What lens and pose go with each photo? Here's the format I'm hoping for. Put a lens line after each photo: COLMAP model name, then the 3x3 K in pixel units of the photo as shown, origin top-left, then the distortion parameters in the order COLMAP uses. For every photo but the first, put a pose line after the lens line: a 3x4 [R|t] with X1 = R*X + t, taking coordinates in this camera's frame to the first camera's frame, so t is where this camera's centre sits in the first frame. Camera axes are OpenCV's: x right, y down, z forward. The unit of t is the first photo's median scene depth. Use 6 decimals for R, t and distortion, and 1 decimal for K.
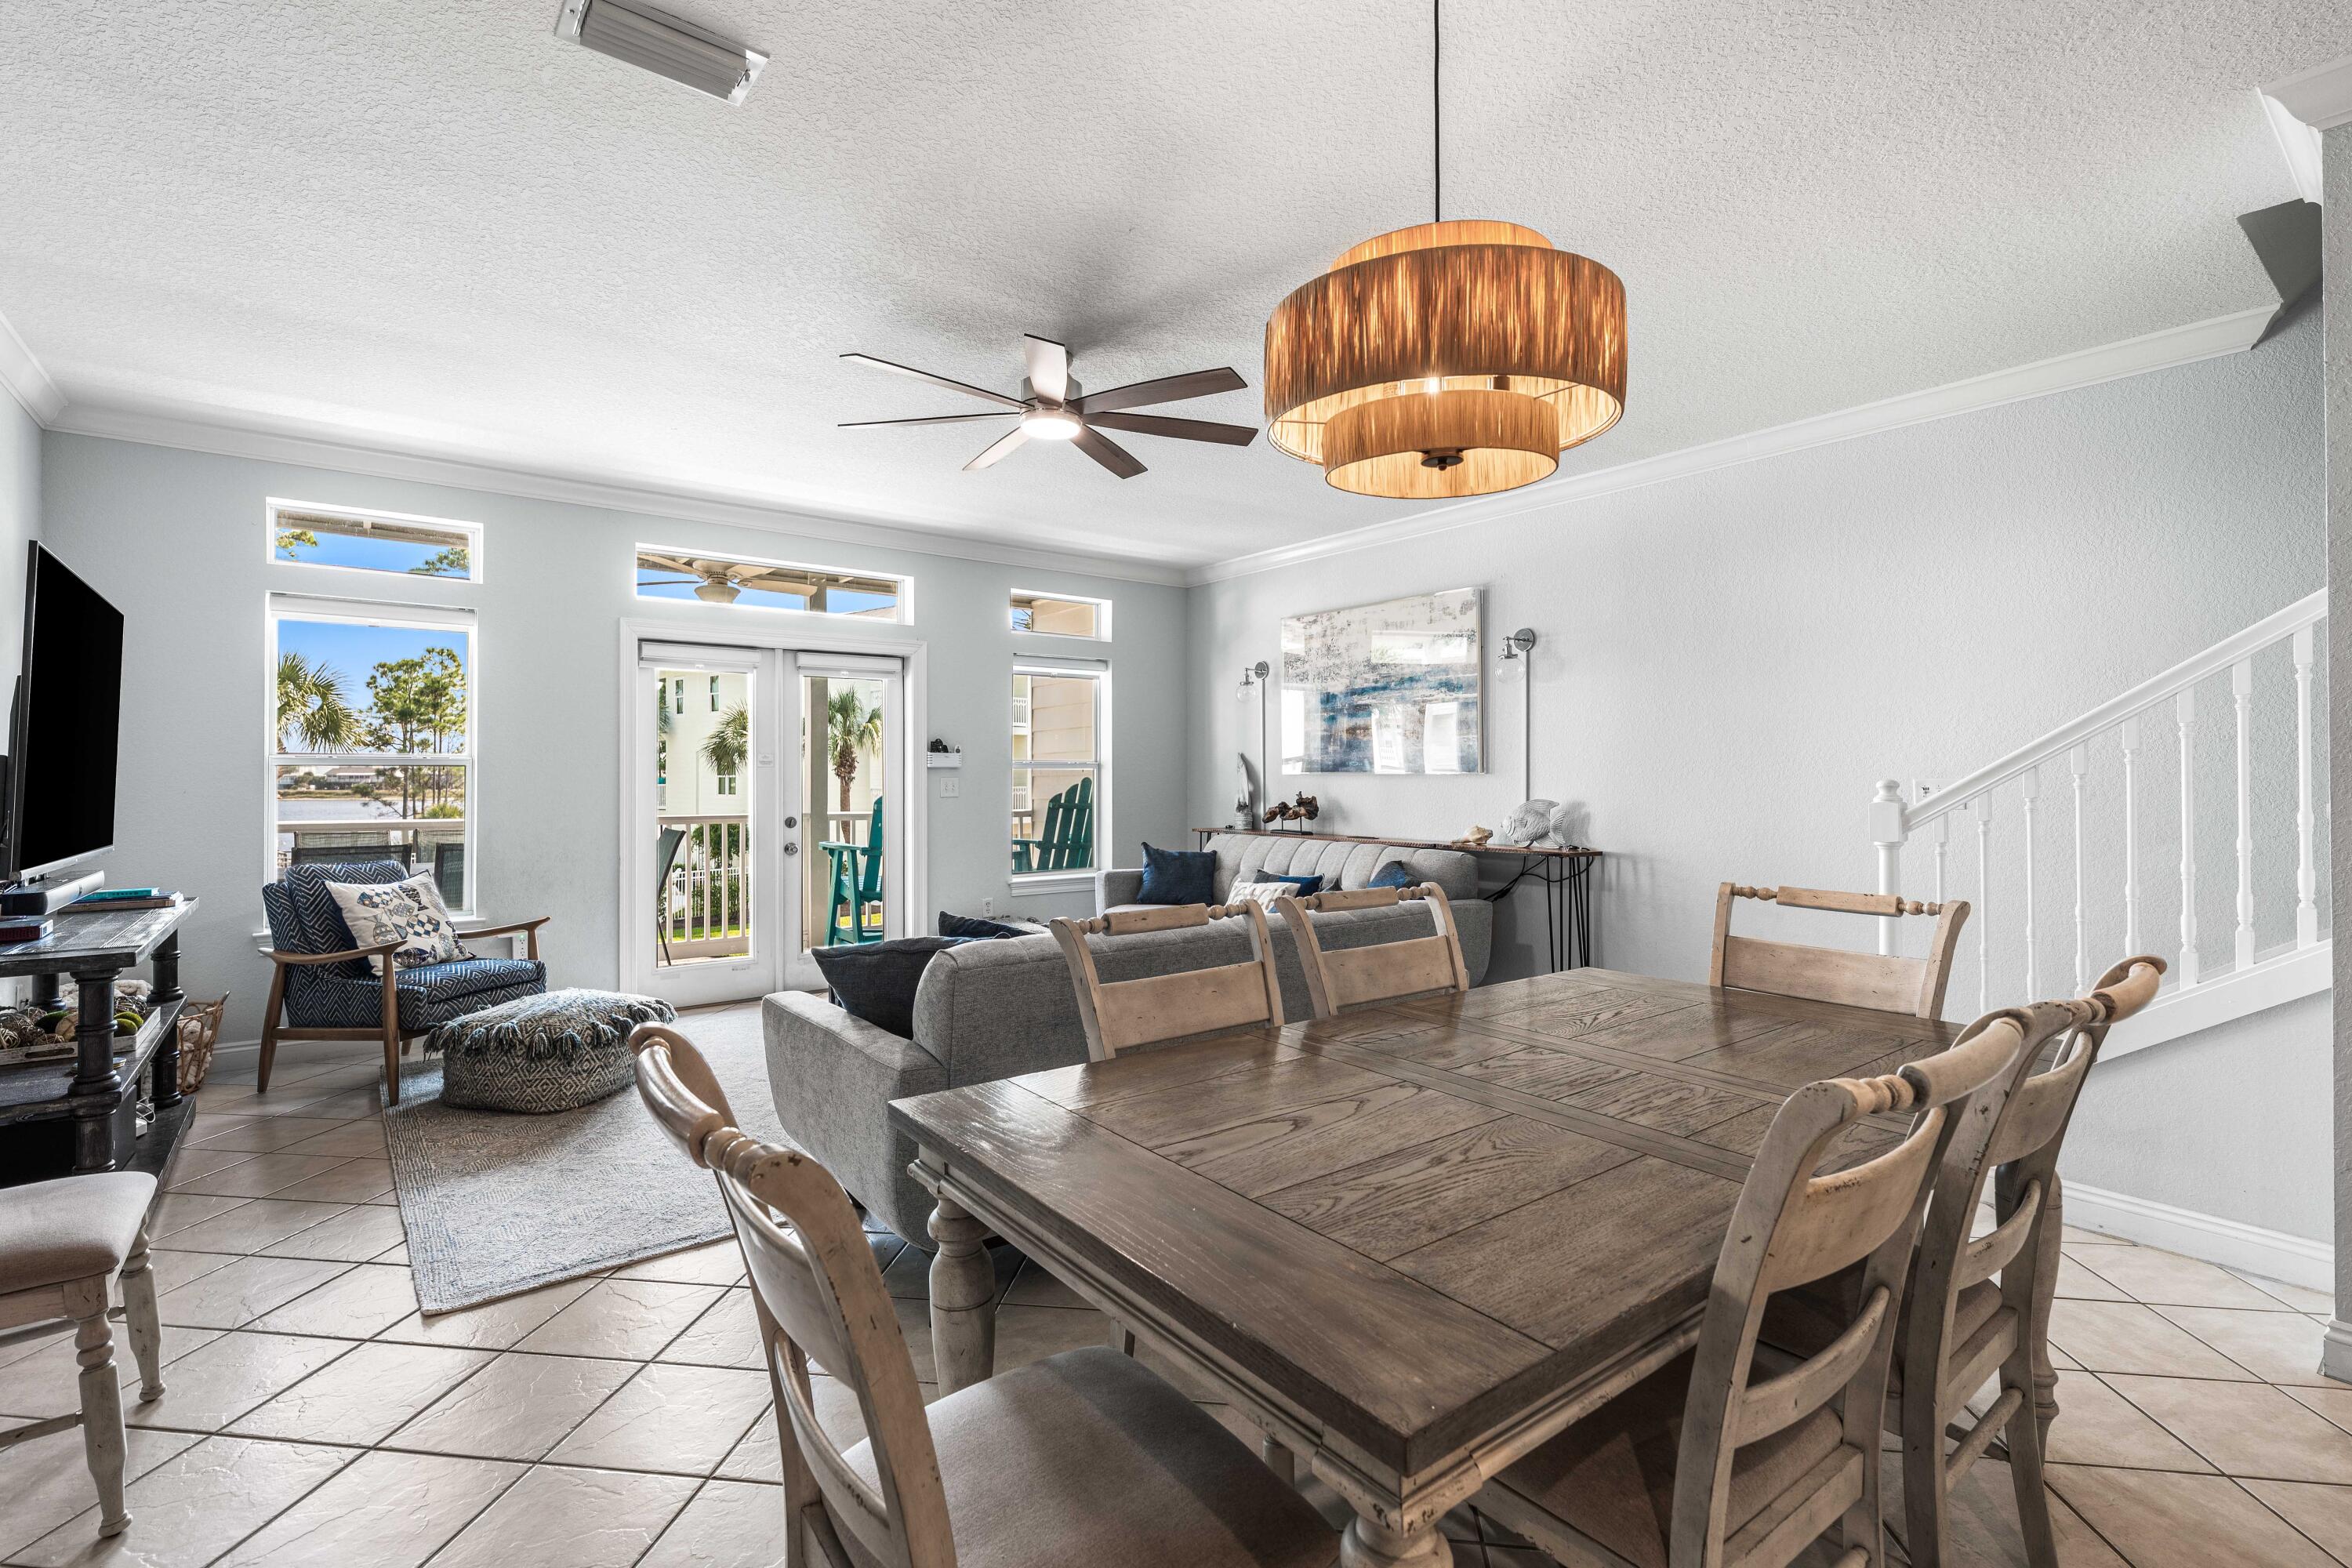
lens RADIAL K [[1085.6, 0, 1186.7], [0, 1085.6, 762.6], [0, 0, 1]] dist [0.000801, 0.000654]
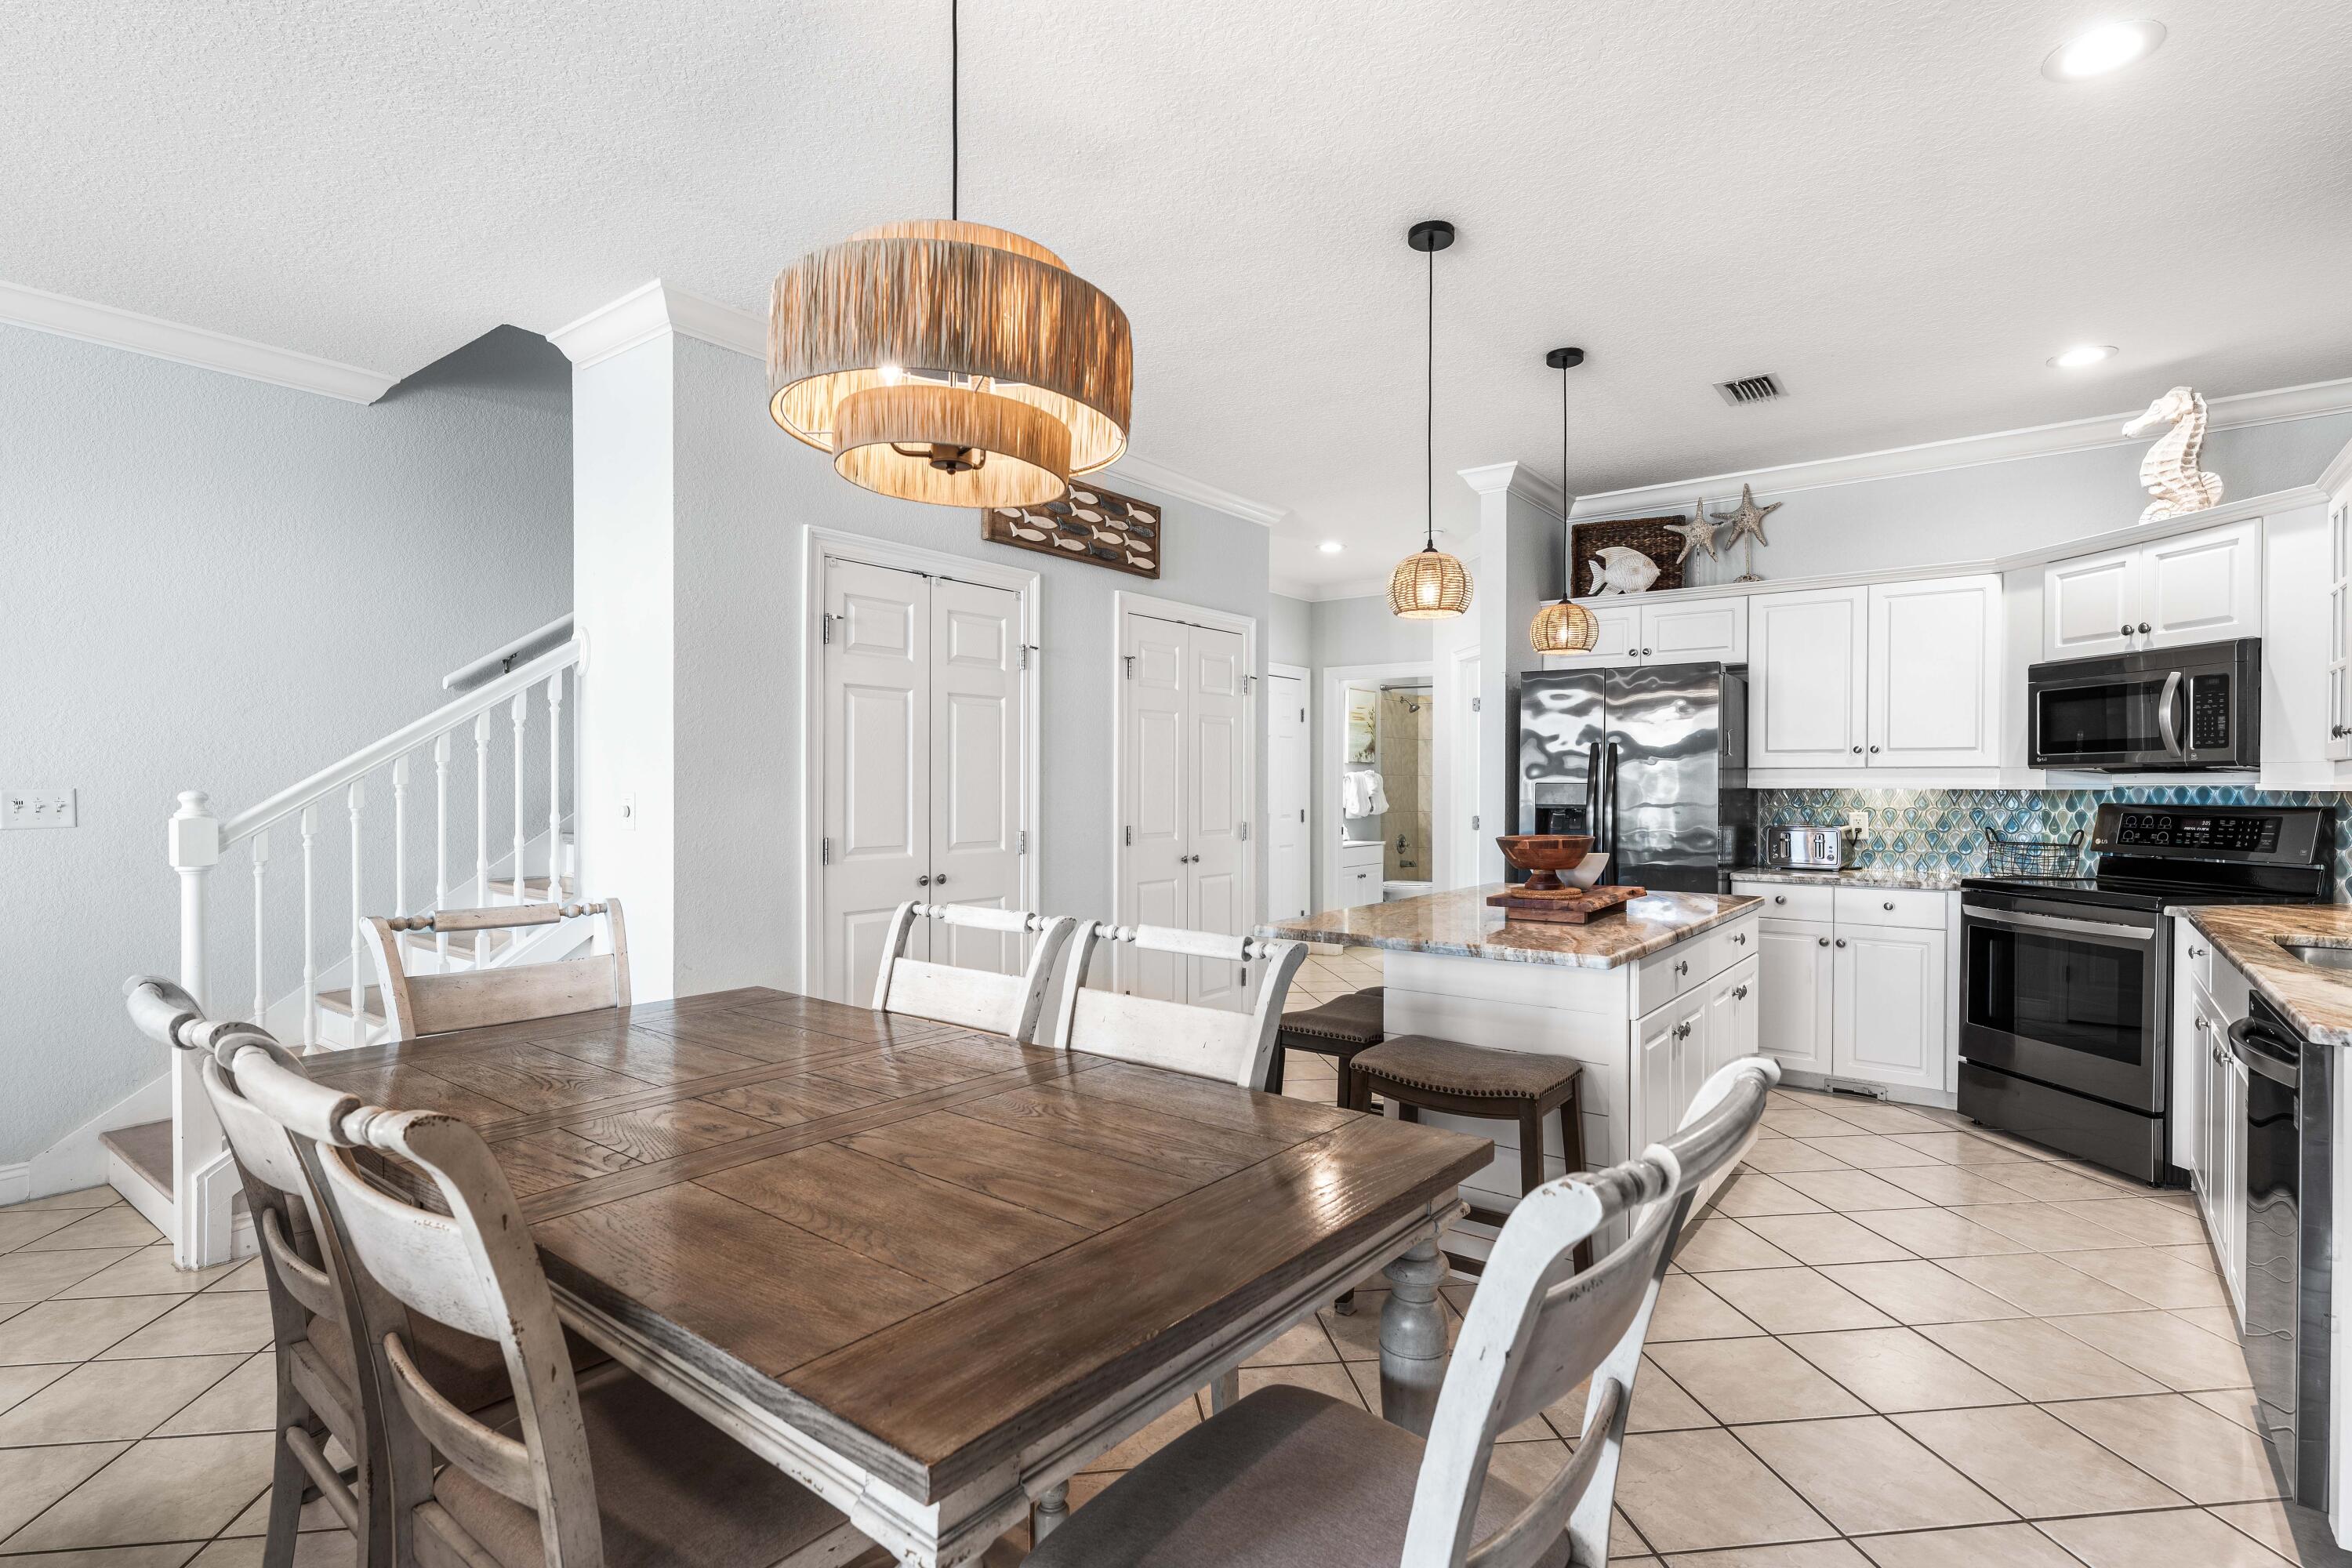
lens RADIAL K [[1146.0, 0, 1171.6], [0, 1146.0, 786.8], [0, 0, 1]] dist [0.008393, -0.002281]
pose [[-0.248096, -0.001355, 0.968735, -0.241096], [-0.011225, 0.999936, -0.001477, 0.003593], [-0.968670, -0.011240, -0.248095, 0.309467]]
